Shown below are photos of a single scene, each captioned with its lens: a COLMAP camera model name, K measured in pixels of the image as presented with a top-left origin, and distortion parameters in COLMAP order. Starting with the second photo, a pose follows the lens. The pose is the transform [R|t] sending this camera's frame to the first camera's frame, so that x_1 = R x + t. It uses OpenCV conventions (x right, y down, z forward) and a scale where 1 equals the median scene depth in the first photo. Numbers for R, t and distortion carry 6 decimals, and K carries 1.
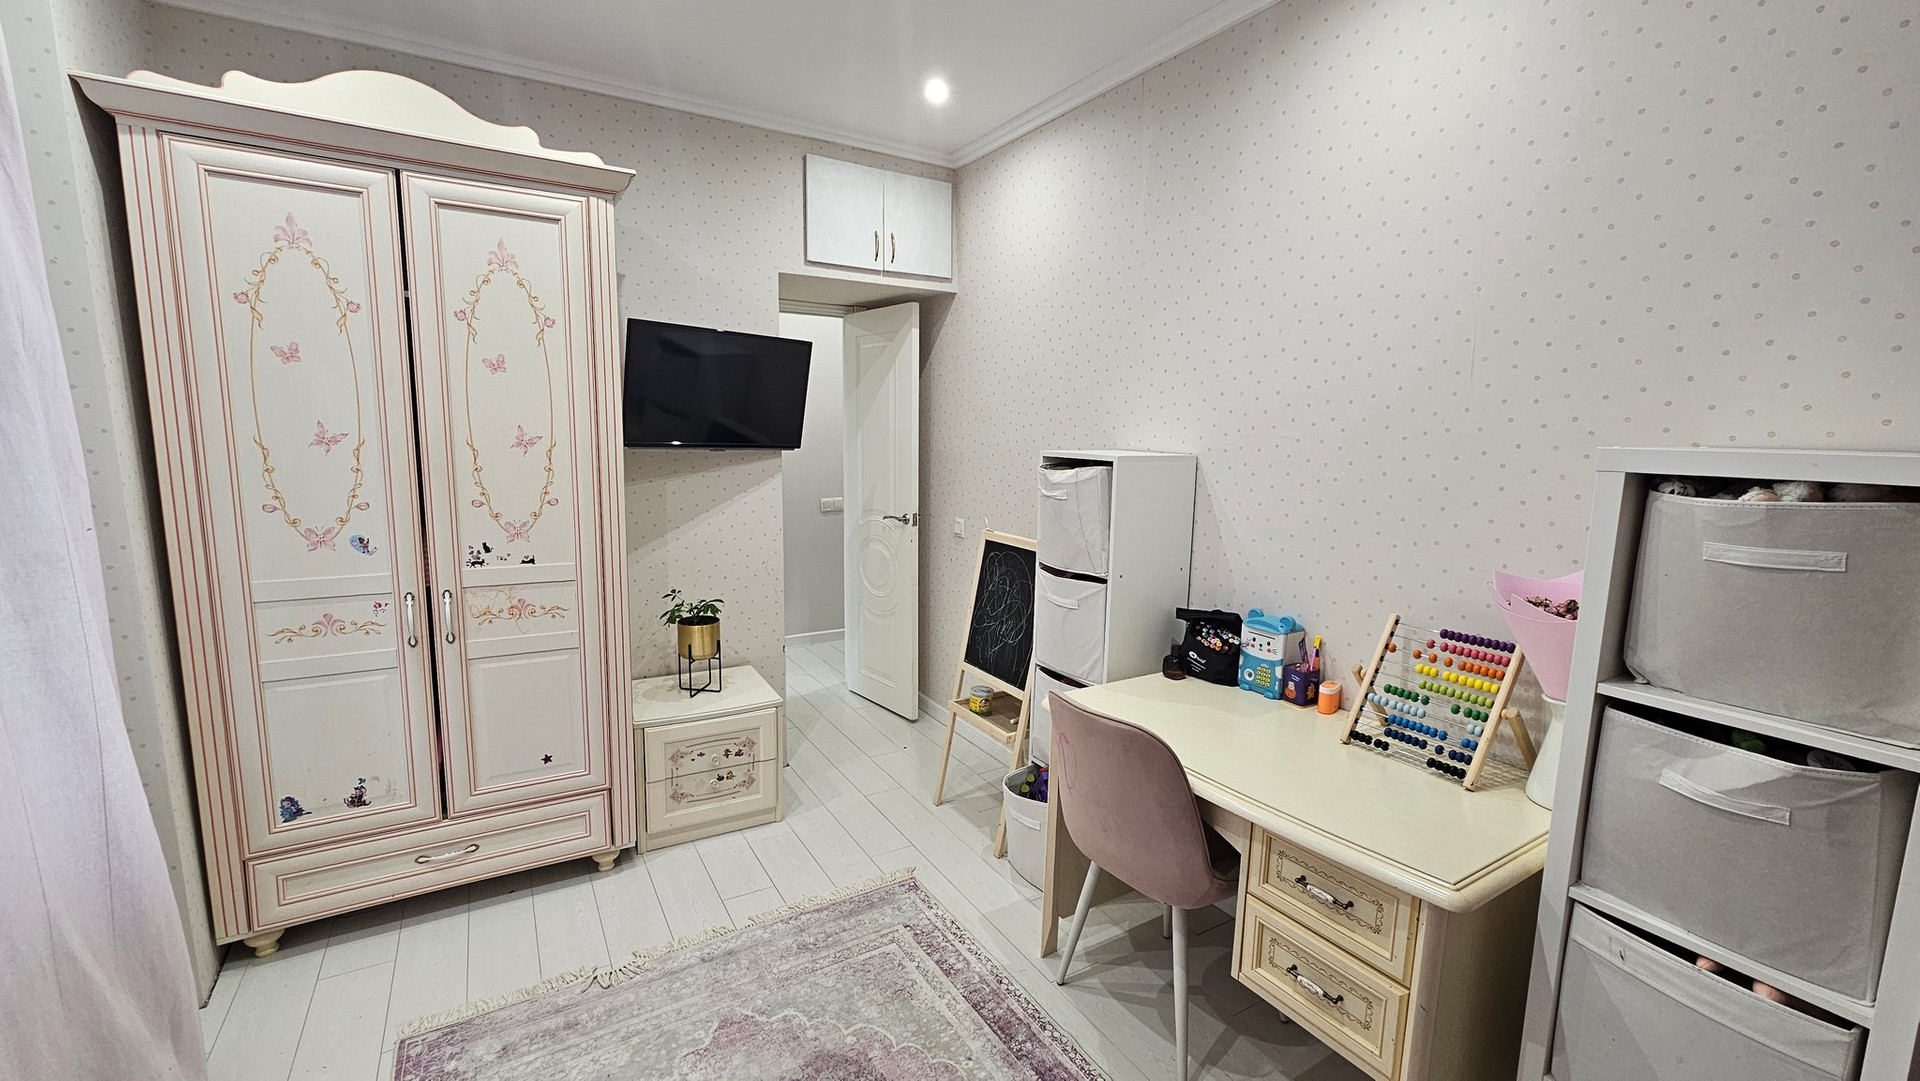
lens RADIAL K [[784.9, 0, 959.3], [0, 784.9, 542.2], [0, 0, 1]] dist [0.001888, -0.000562]
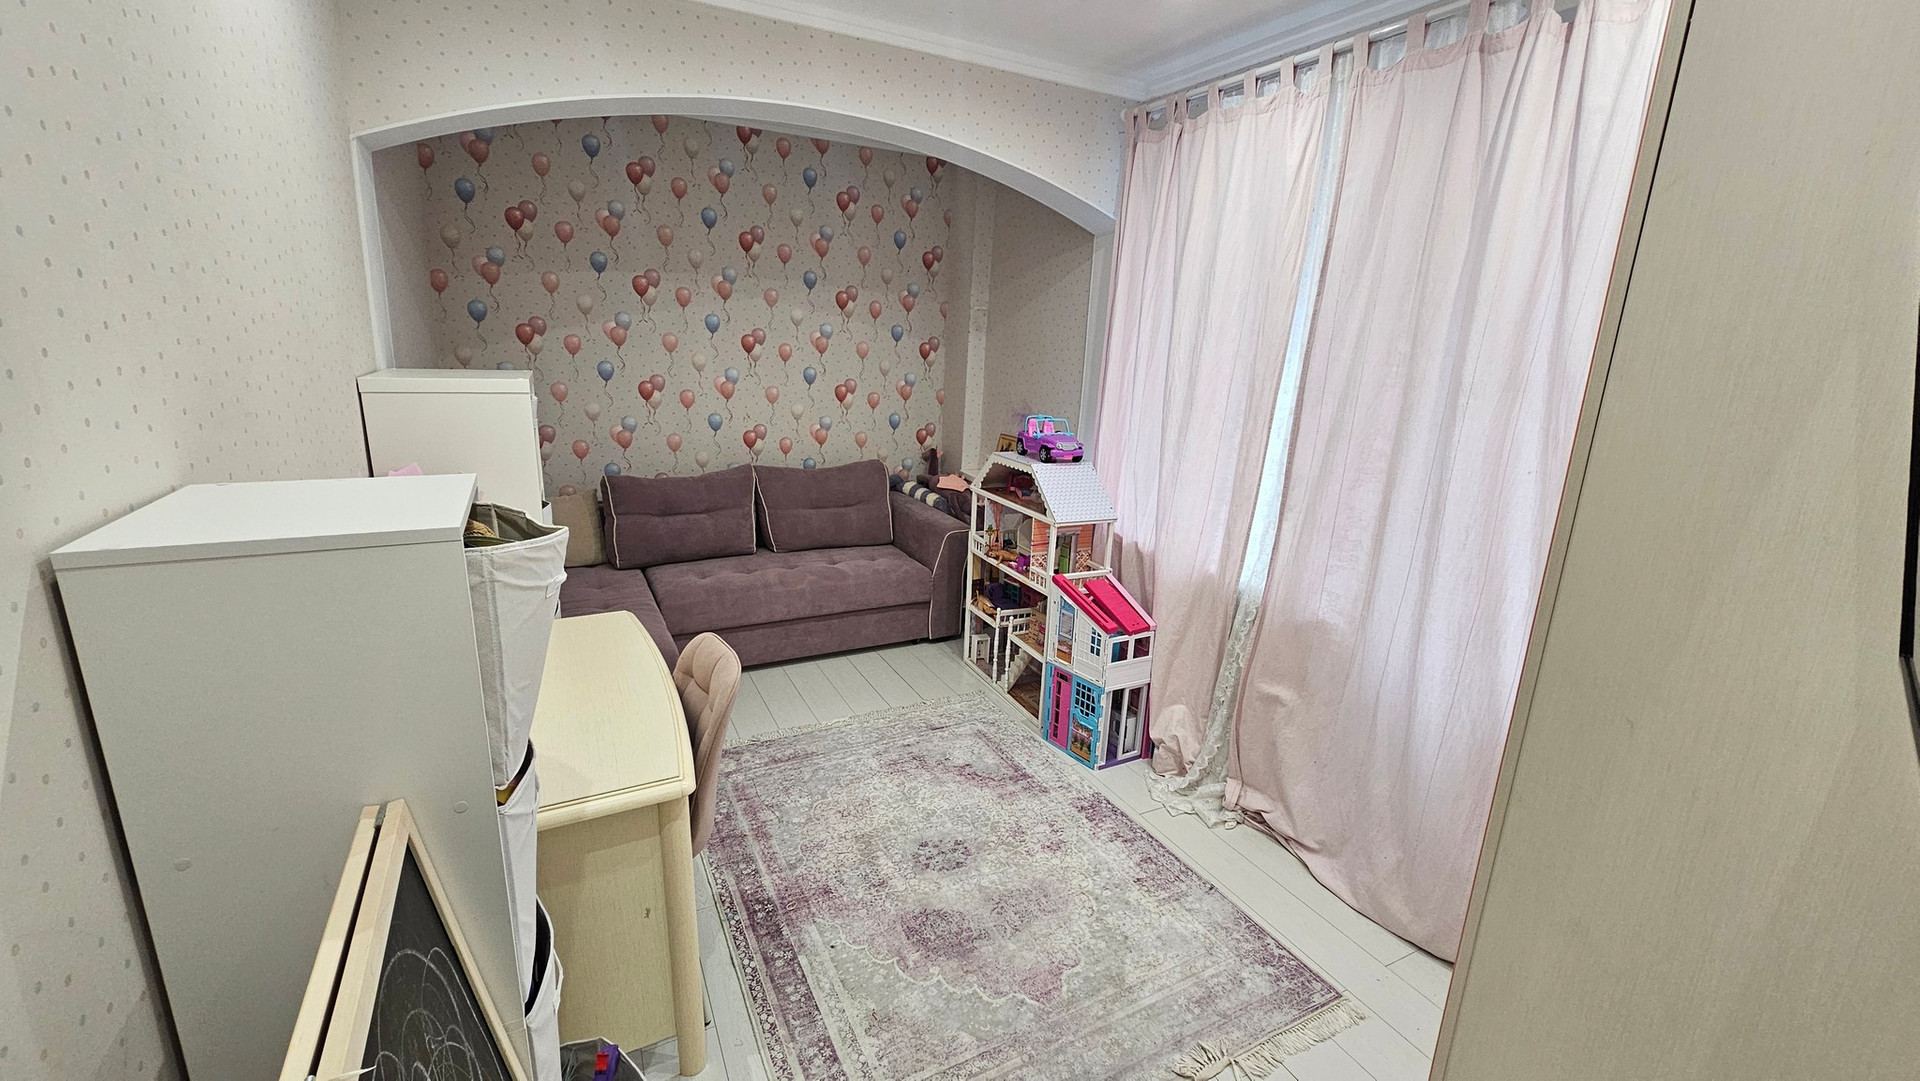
lens RADIAL K [[784.9, 0, 961.8], [0, 784.9, 543.2], [0, 0, 1]] dist [0.001888, -0.000562]
pose [[-0.996117, -0.073870, 0.047900, -0.154179], [-0.048309, 0.913451, 0.404071, -0.299337], [-0.073603, 0.400188, -0.913473, 1.473013]]
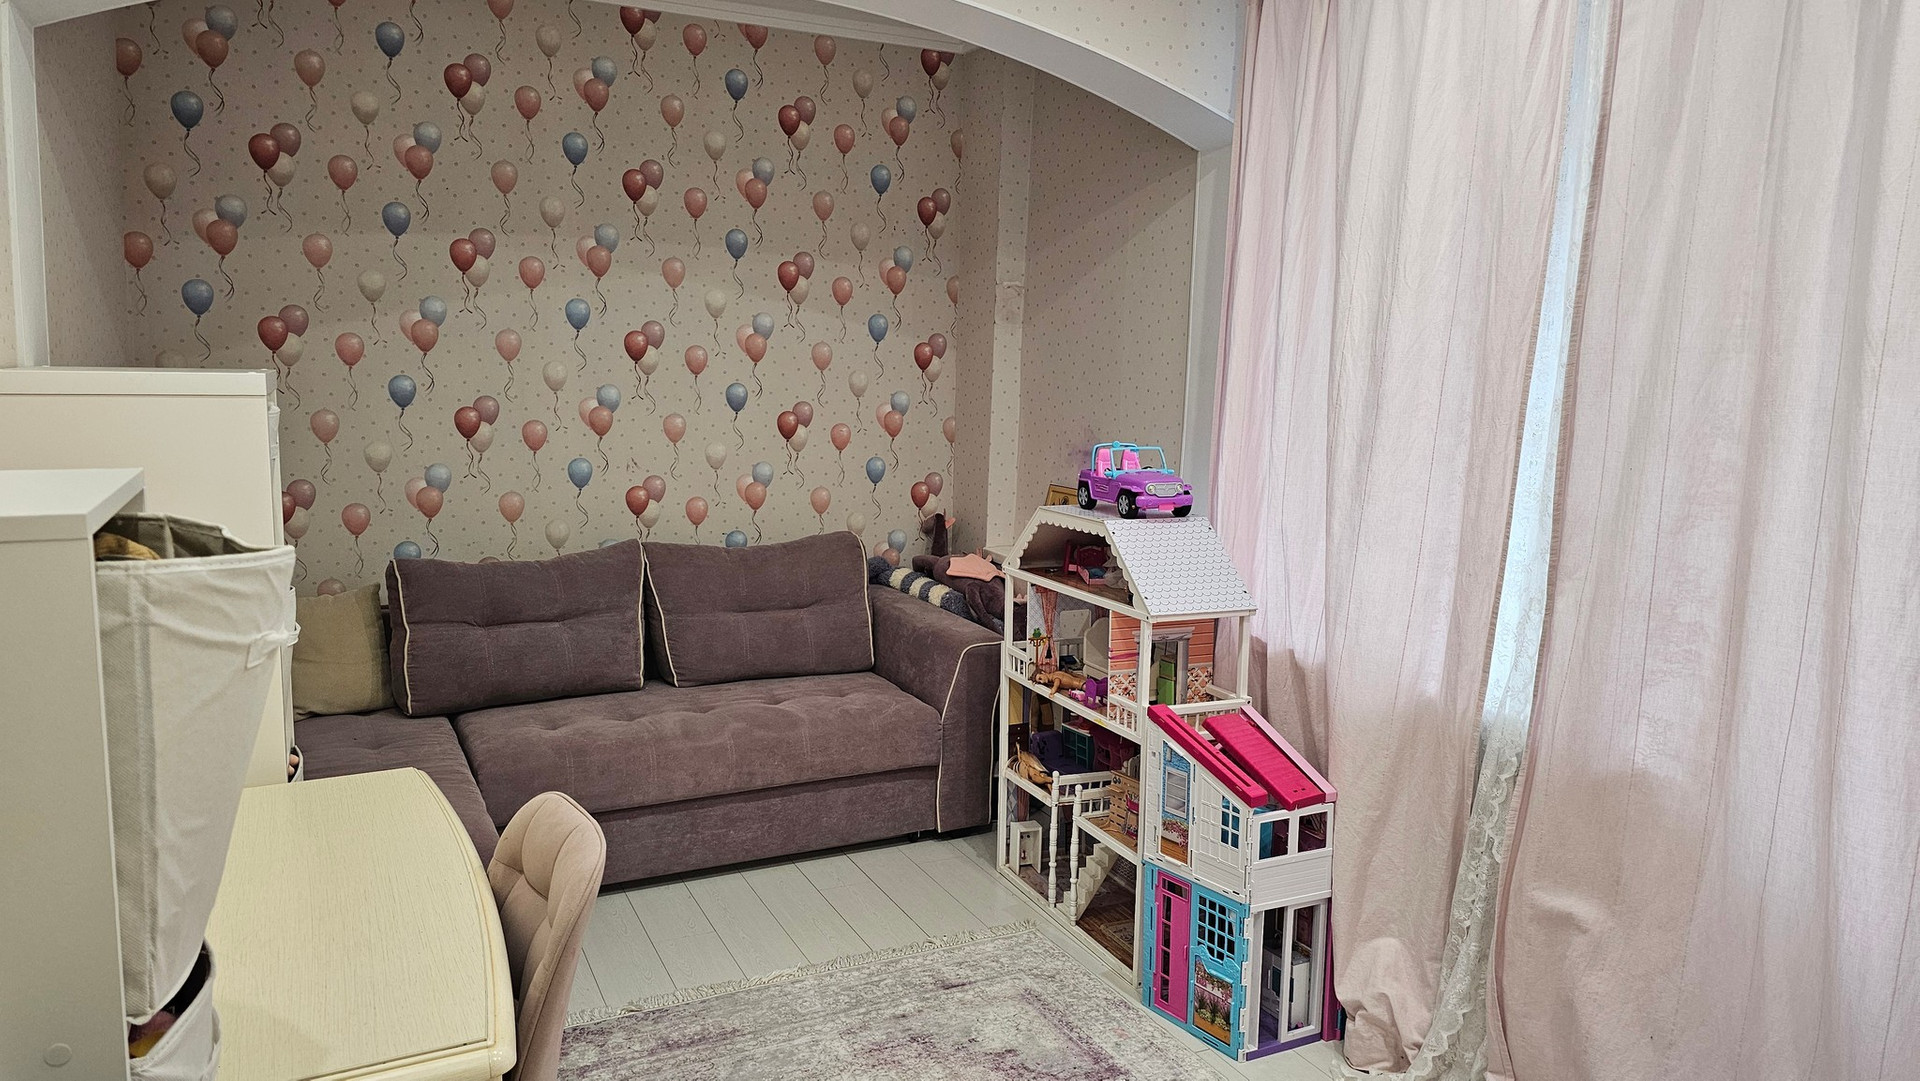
lens RADIAL K [[1283.6, 0, 939.1], [0, 1283.6, 542.6], [0, 0, 1]] dist [0.068034, -0.061793]
pose [[-0.994575, -0.048274, 0.092137, -0.151644], [-0.019924, 0.957798, 0.286751, -0.230908], [-0.102092, 0.283360, -0.953564, 1.449224]]
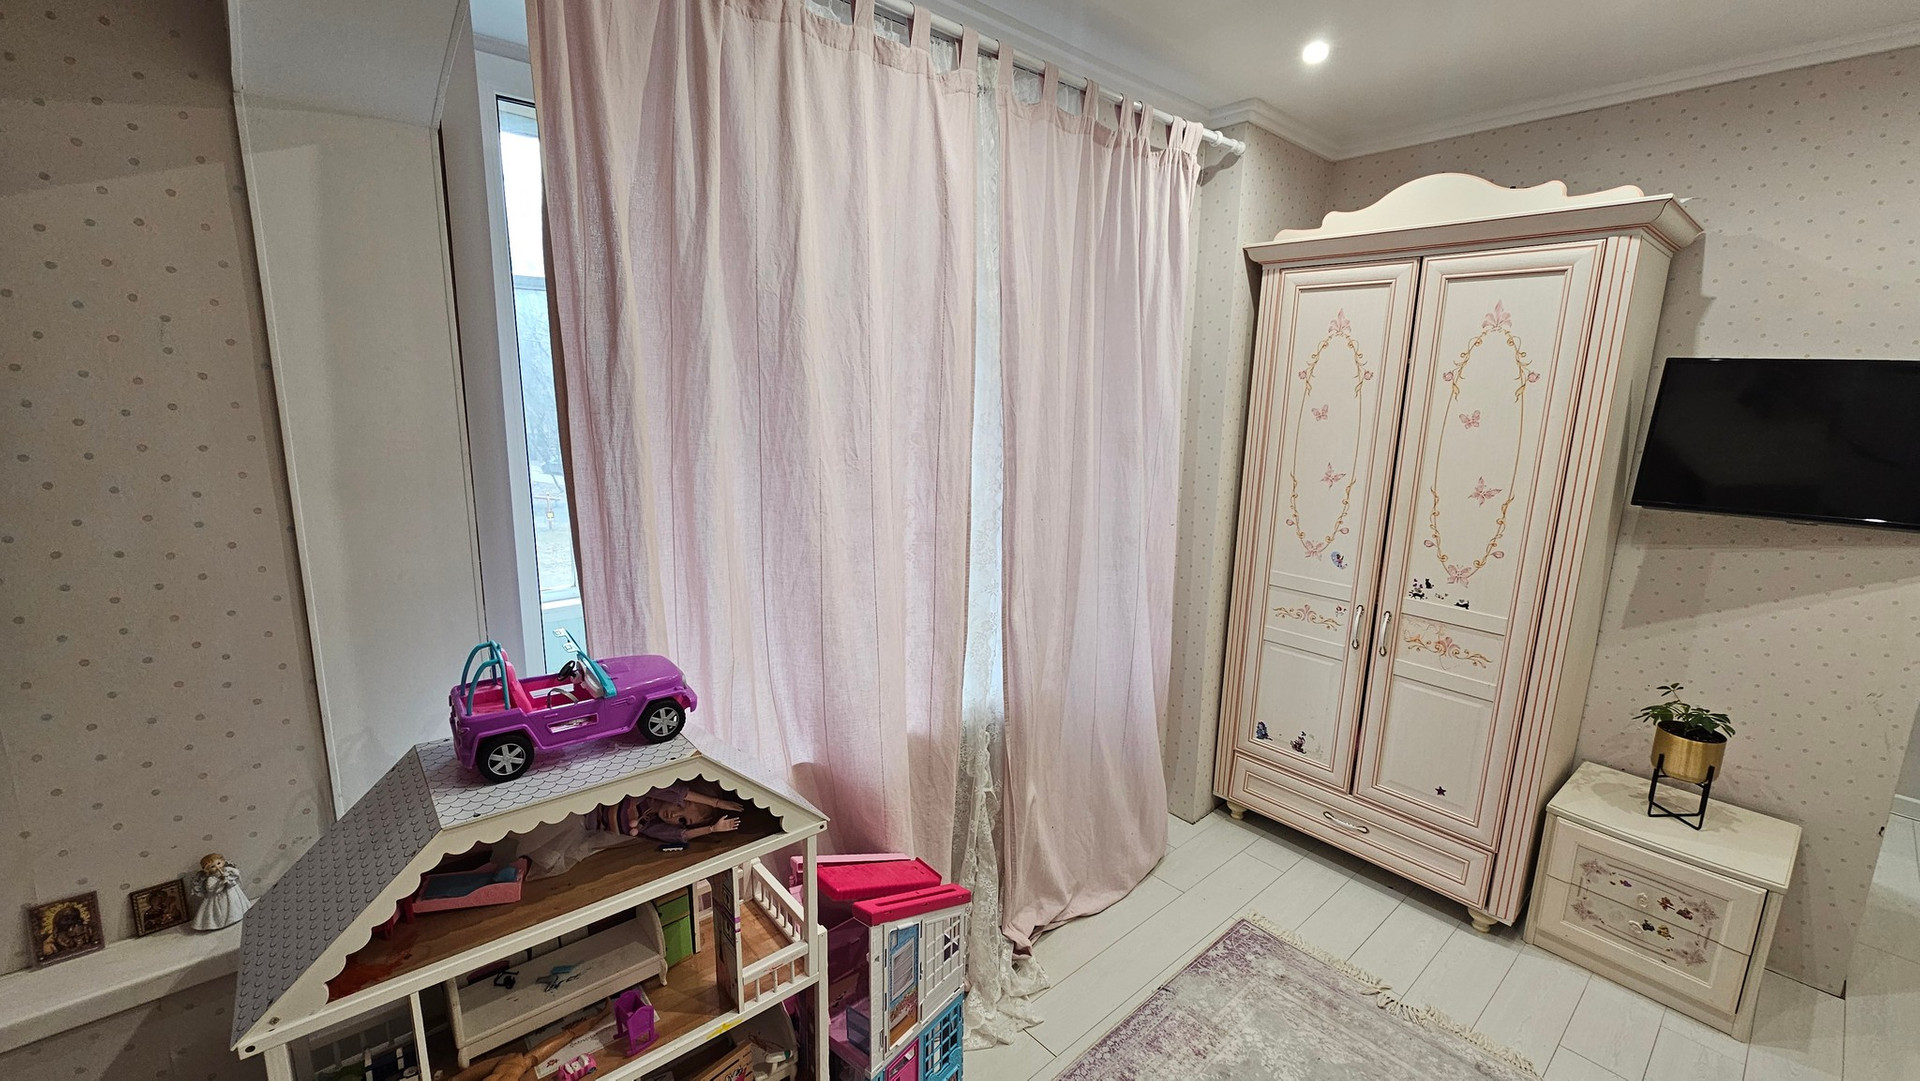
lens RADIAL K [[784.9, 0, 964.3], [0, 784.9, 542.4], [0, 0, 1]] dist [0.001888, -0.000562]
pose [[0.186273, 0.178023, -0.966235, 0.333575], [-0.162411, 0.975497, 0.148419, -0.107924], [0.968982, 0.129280, 0.210621, 0.127880]]
